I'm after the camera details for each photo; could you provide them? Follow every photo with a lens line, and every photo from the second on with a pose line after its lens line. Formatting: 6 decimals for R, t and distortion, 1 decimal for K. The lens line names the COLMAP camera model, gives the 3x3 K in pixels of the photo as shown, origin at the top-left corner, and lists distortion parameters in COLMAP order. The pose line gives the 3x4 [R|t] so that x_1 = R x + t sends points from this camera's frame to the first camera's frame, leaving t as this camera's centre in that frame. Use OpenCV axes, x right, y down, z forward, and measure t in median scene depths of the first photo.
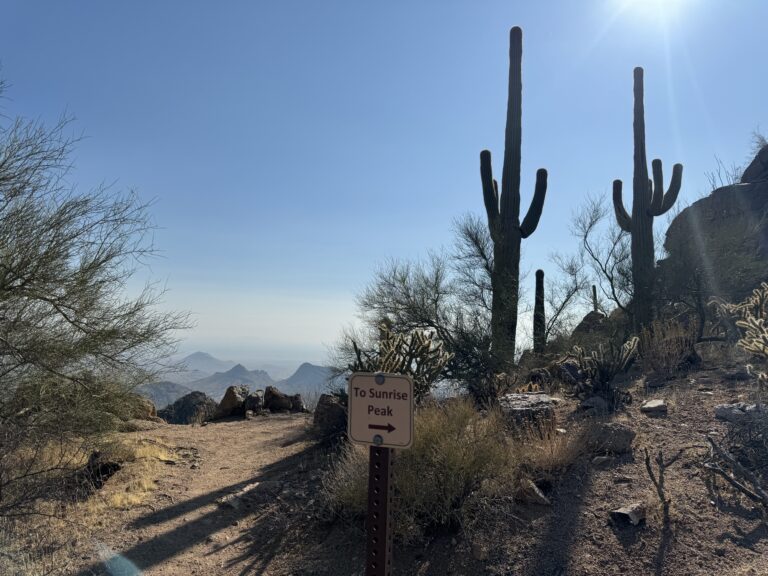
lens RADIAL K [[536.1, 0, 380.4], [0, 536.1, 288.4], [0, 0, 1]] dist [0.051728, -0.017731]
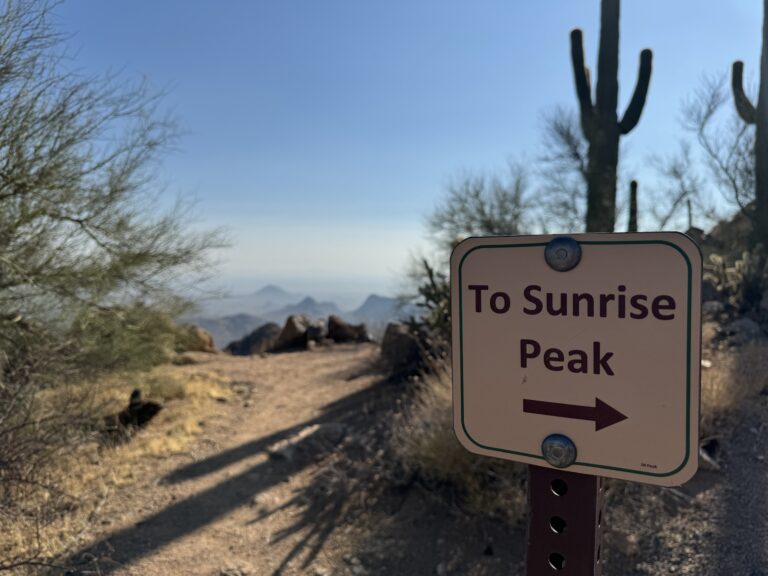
lens RADIAL K [[536.1, 0, 384.5], [0, 536.1, 292.2], [0, 0, 1]] dist [0.051728, -0.017731]
pose [[0.992948, -0.023076, -0.116287, -0.017882], [0.038631, 0.990317, 0.133343, 0.041051], [0.112084, -0.136895, 0.984224, 0.193556]]
